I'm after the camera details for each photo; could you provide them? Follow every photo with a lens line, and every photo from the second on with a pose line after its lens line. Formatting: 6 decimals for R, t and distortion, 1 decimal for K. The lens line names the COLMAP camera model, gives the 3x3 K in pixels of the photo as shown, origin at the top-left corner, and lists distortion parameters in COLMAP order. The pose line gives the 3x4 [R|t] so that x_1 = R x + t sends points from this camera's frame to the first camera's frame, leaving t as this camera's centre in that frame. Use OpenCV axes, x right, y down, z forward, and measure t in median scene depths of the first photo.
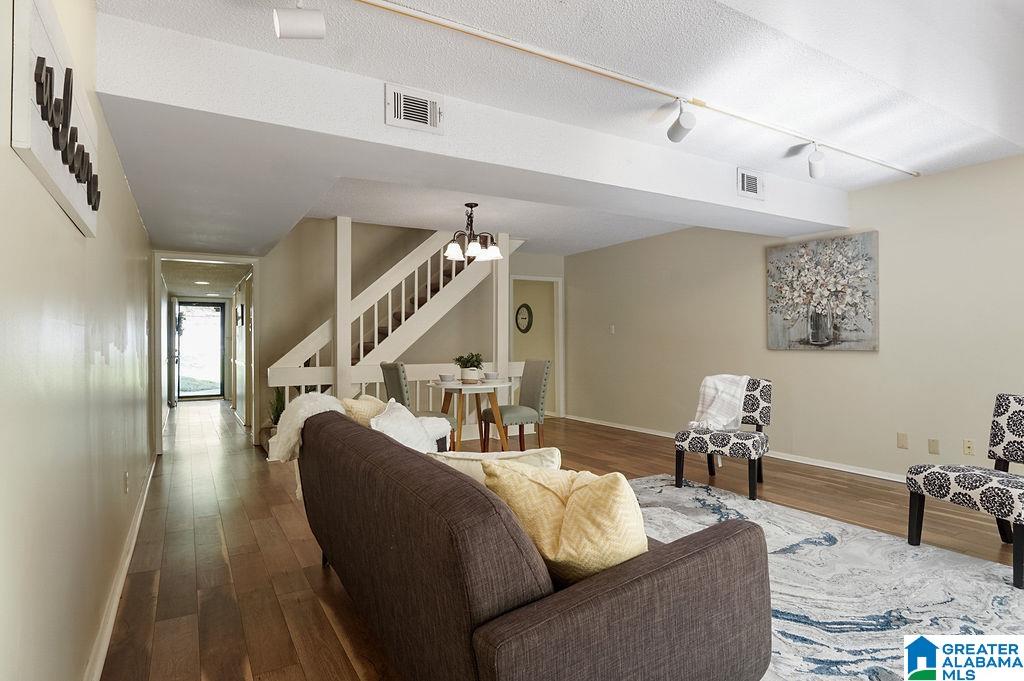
lens RADIAL K [[548.9, 0, 508.8], [0, 548.9, 339.1], [0, 0, 1]] dist [-0.034316, 0.009635]
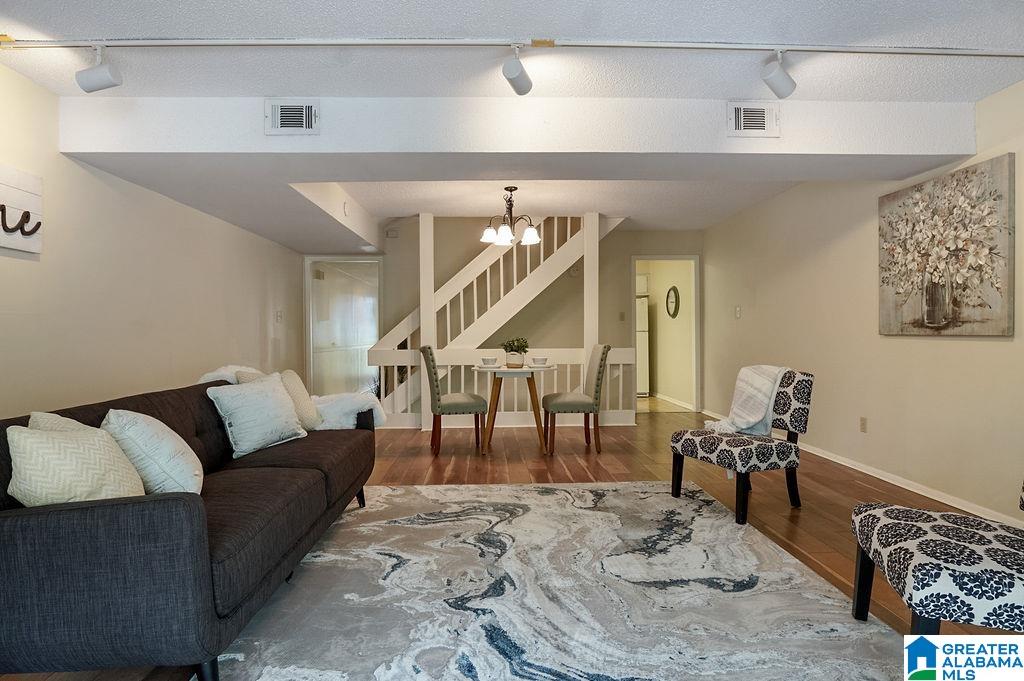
lens RADIAL K [[548.9, 0, 508.8], [0, 548.9, 339.1], [0, 0, 1]] dist [-0.034316, 0.009635]
pose [[0.878932, 0.005171, -0.476918, 0.423888], [0.004435, 0.999809, 0.019012, 0.009783], [0.476926, -0.018825, 0.878742, 0.123826]]
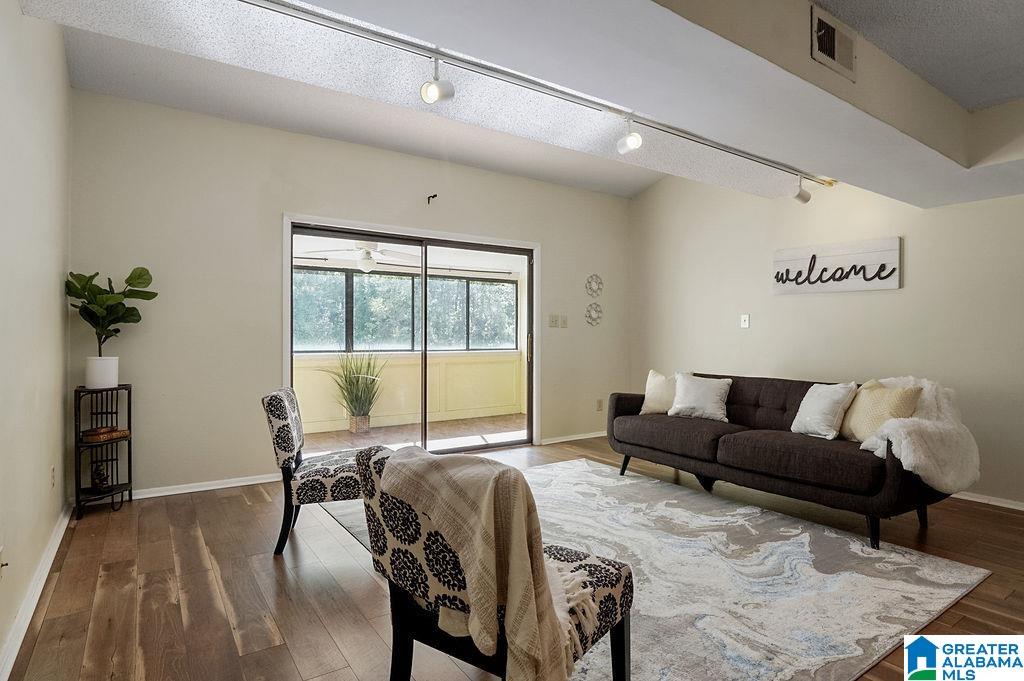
lens RADIAL K [[548.9, 0, 508.8], [0, 548.9, 339.1], [0, 0, 1]] dist [-0.034316, 0.009635]
pose [[-0.998425, 0.000441, -0.056093, 0.364022], [0.000358, 0.999999, 0.001488, 0.004534], [0.056094, 0.001465, -0.998424, 1.220779]]
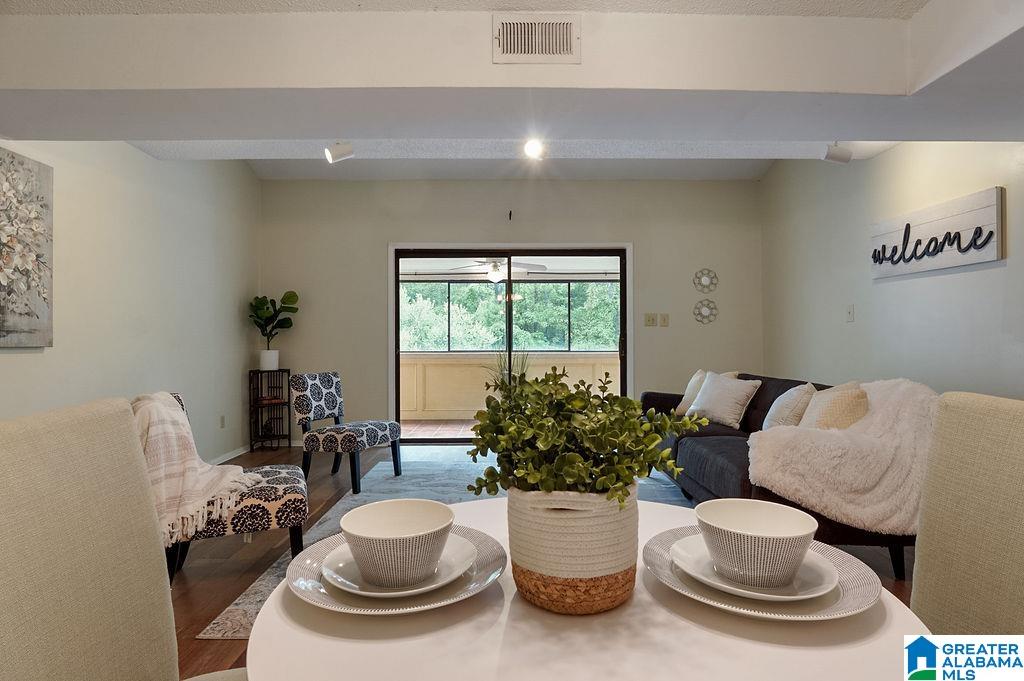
lens RADIAL K [[548.9, 0, 508.8], [0, 548.9, 339.1], [0, 0, 1]] dist [-0.034316, 0.009635]
pose [[-0.863287, 0.008065, 0.504648, -0.132465], [0.003381, 0.999942, -0.010197, 0.019073], [-0.504701, -0.007096, -0.863265, 1.195764]]
